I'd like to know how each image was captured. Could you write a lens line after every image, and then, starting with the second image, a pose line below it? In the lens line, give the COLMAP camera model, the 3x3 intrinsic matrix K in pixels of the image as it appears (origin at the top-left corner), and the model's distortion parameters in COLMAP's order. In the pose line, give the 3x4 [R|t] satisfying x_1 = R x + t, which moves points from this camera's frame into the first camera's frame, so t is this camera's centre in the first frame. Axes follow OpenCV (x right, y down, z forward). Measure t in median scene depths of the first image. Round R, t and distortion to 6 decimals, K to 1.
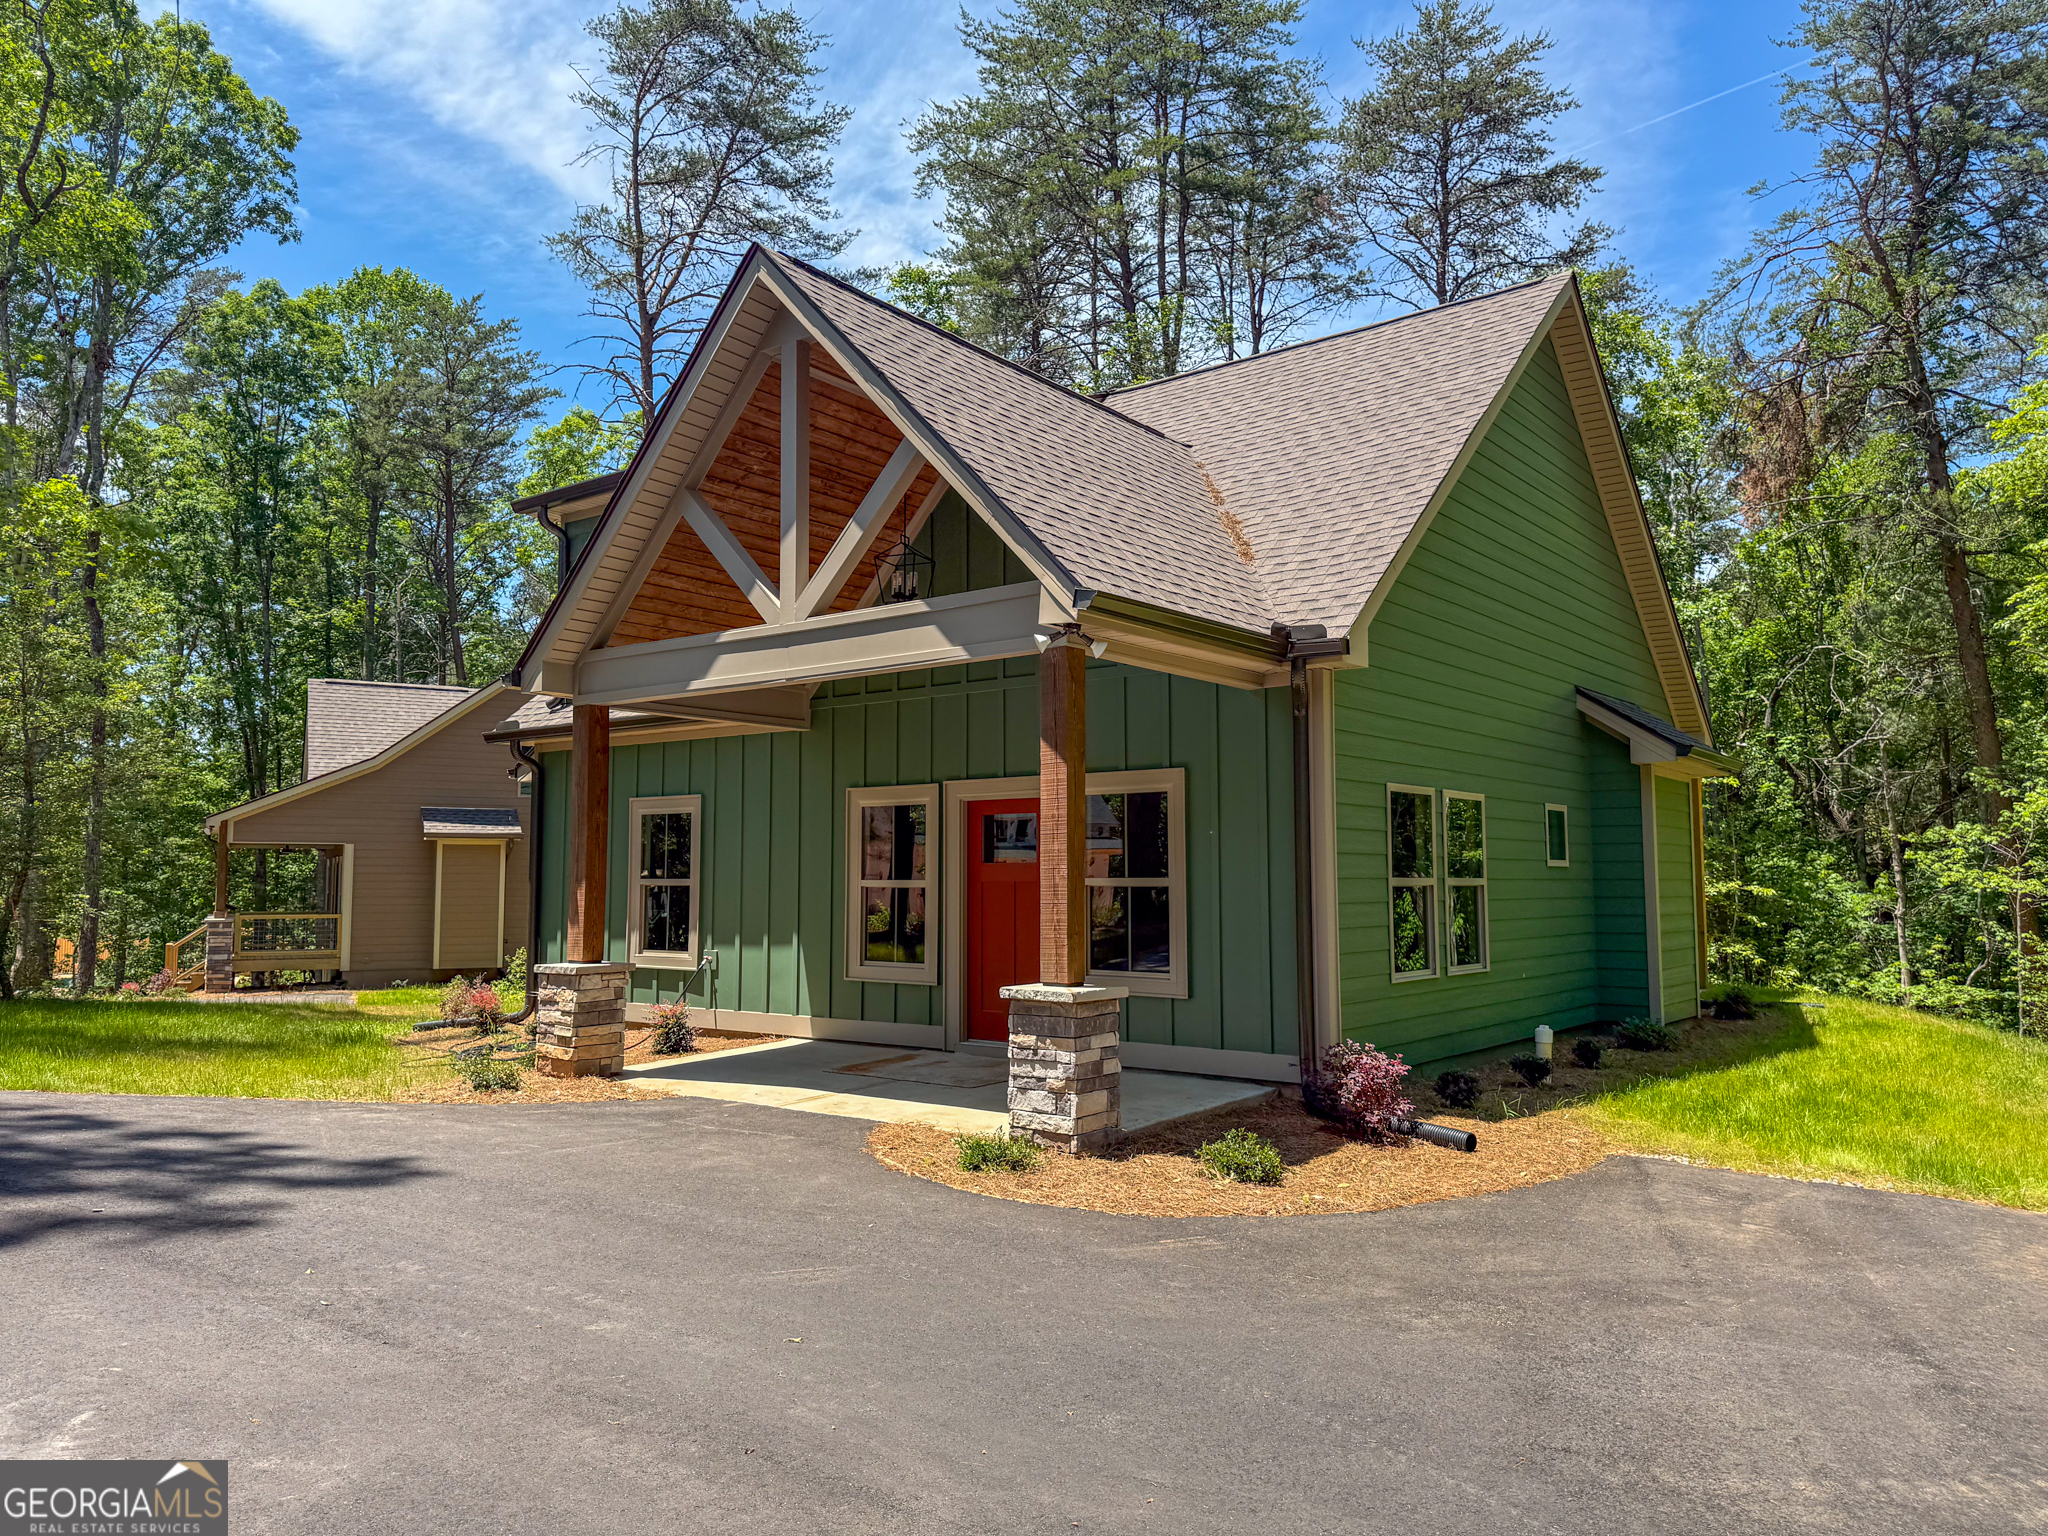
lens RADIAL K [[1441.7, 0, 1038.7], [0, 1441.7, 770.9], [0, 0, 1]] dist [0.113122, -0.177639]
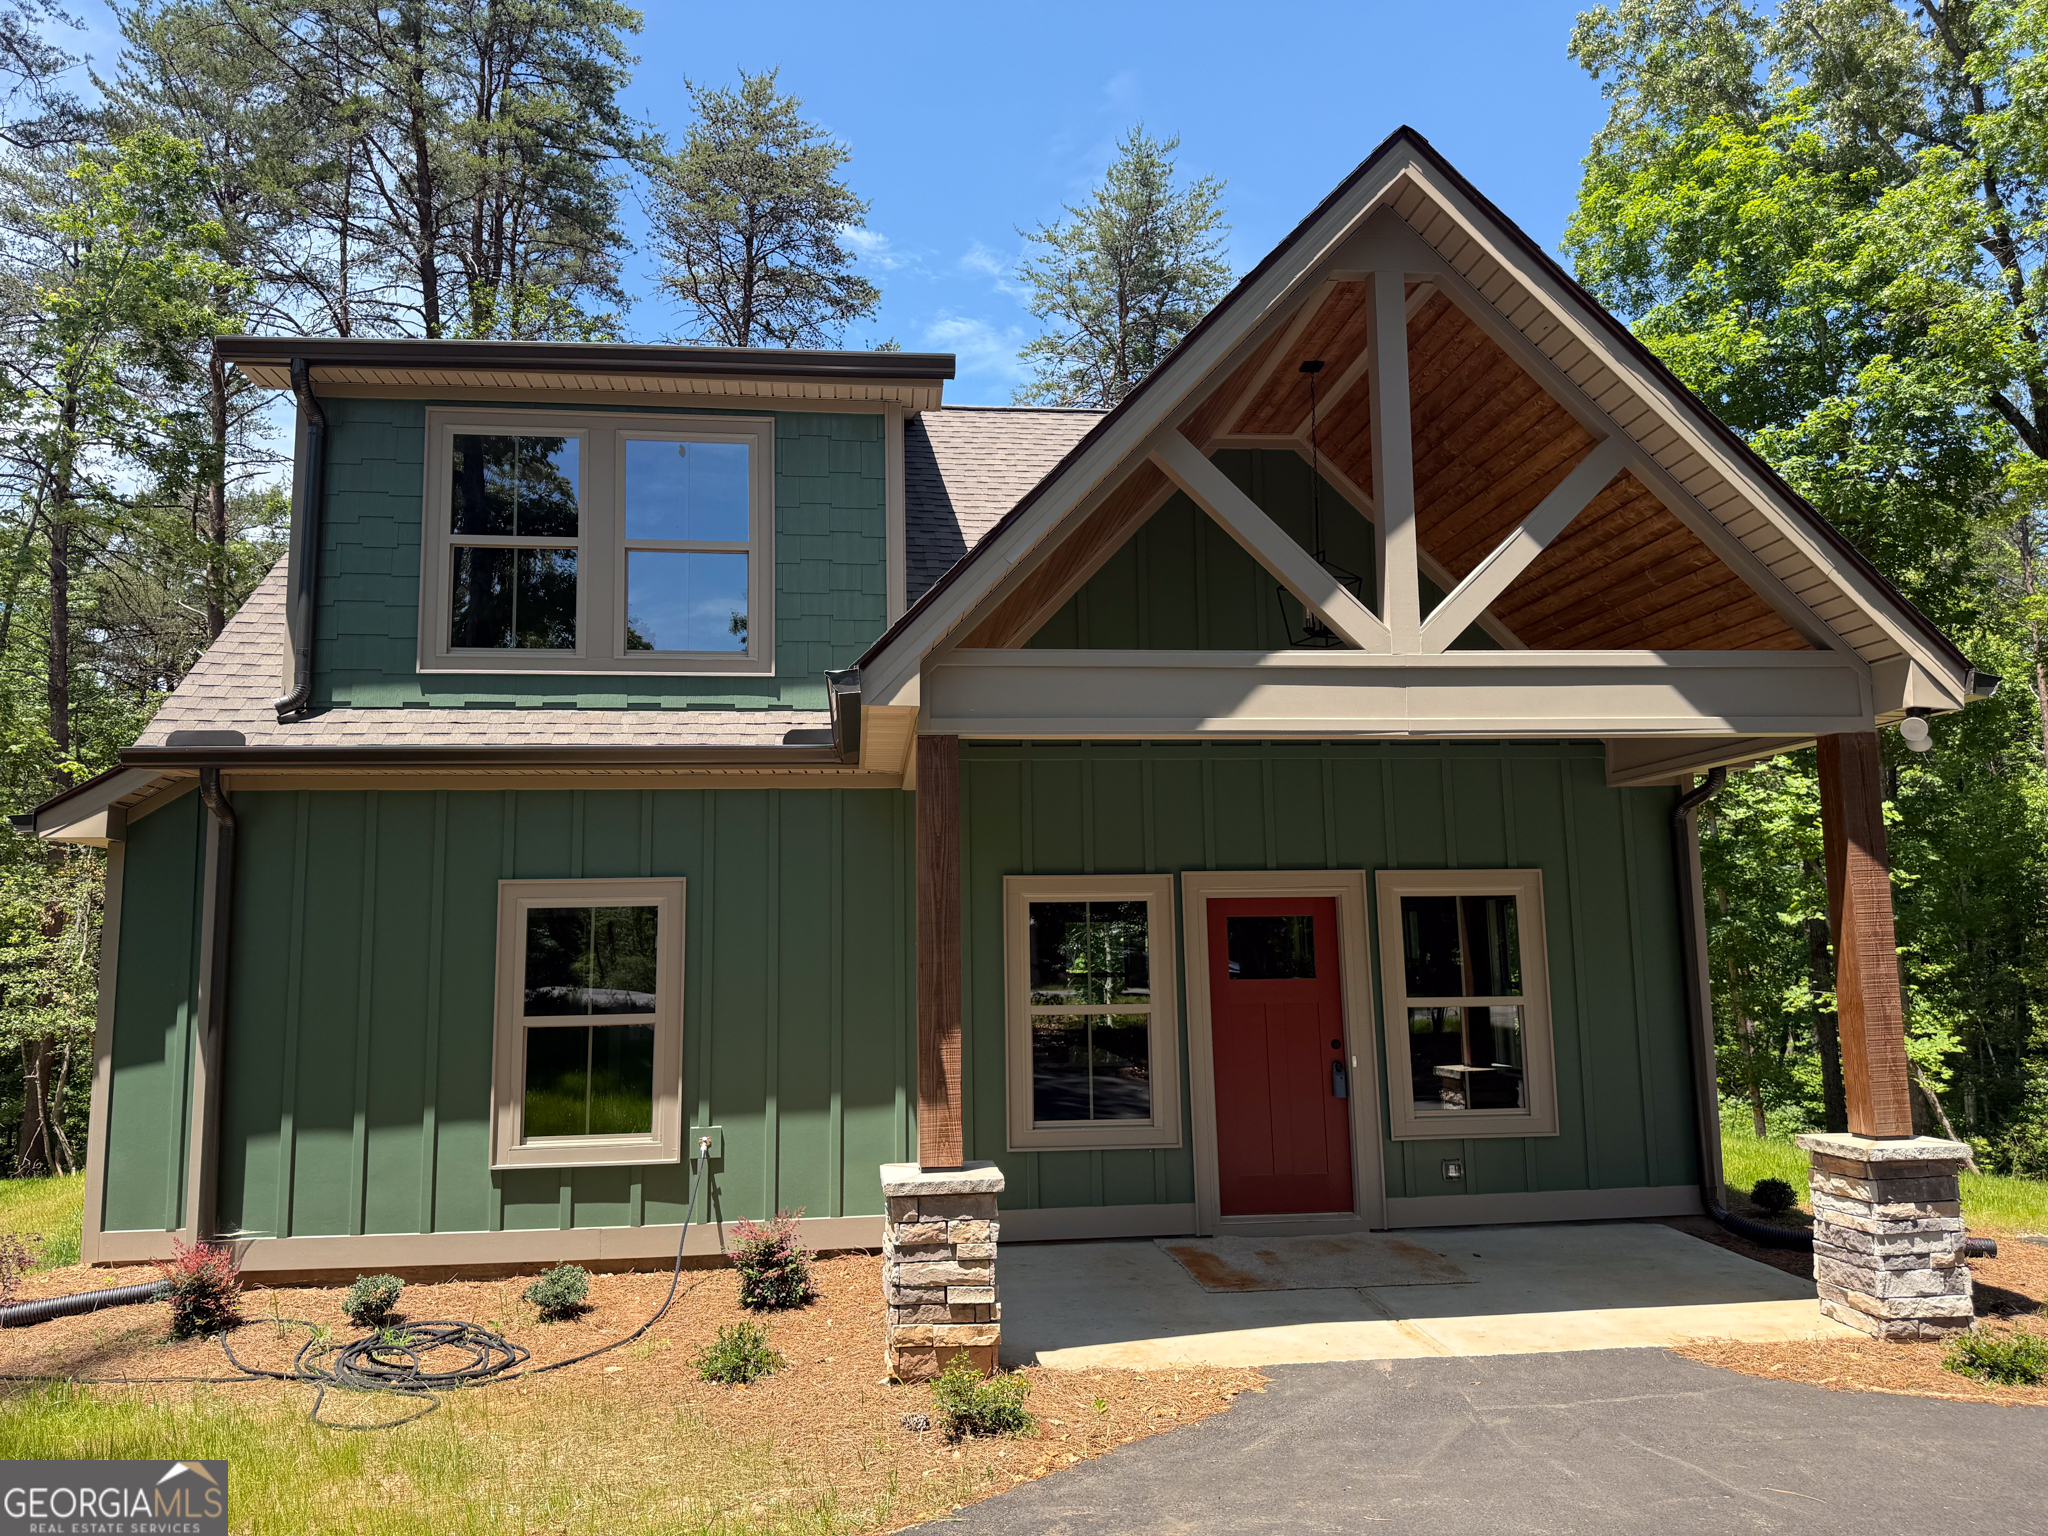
lens RADIAL K [[1434.0, 0, 1024.0], [0, 1434.0, 768.0], [0, 0, 1]] dist [0.068220, -0.089325]
pose [[0.721103, 0.073797, 0.688886, -0.649341], [-0.034806, 0.996914, -0.070361, 0.008405], [-0.691953, 0.026760, 0.721446, 0.510095]]
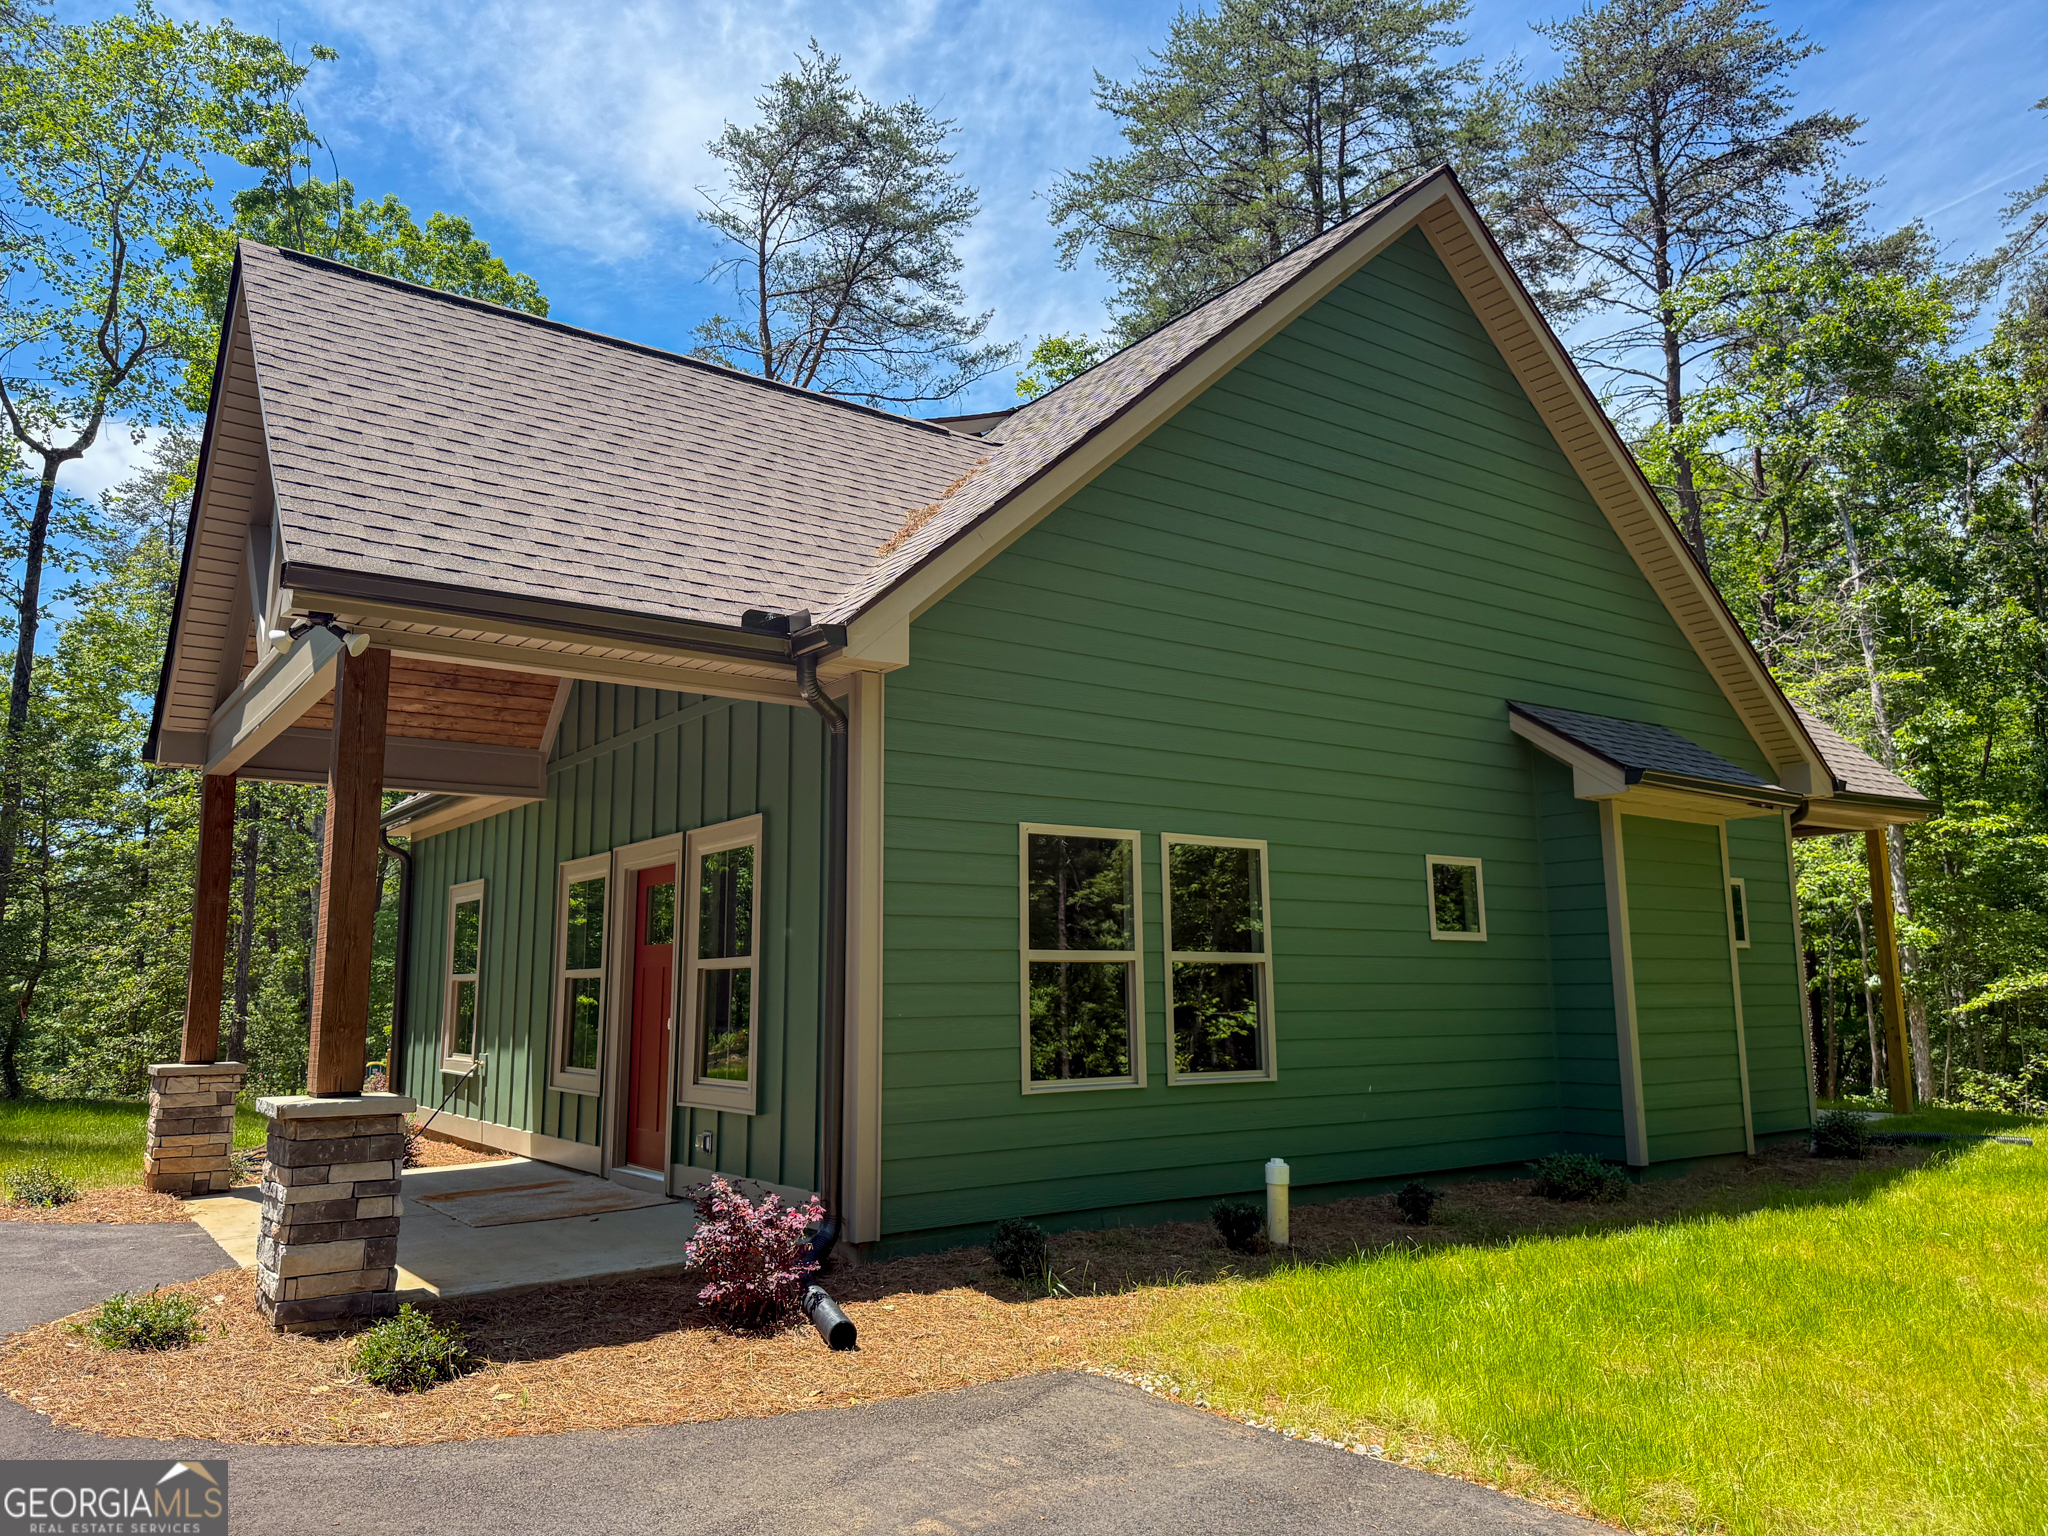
lens RADIAL K [[1441.7, 0, 1029.6], [0, 1441.7, 765.3], [0, 0, 1]] dist [0.086130, -0.097453]
pose [[0.958752, -0.049823, -0.279843, 0.404624], [0.027944, 0.996270, -0.081637, 0.035340], [0.282867, 0.070450, 0.956568, 0.254996]]
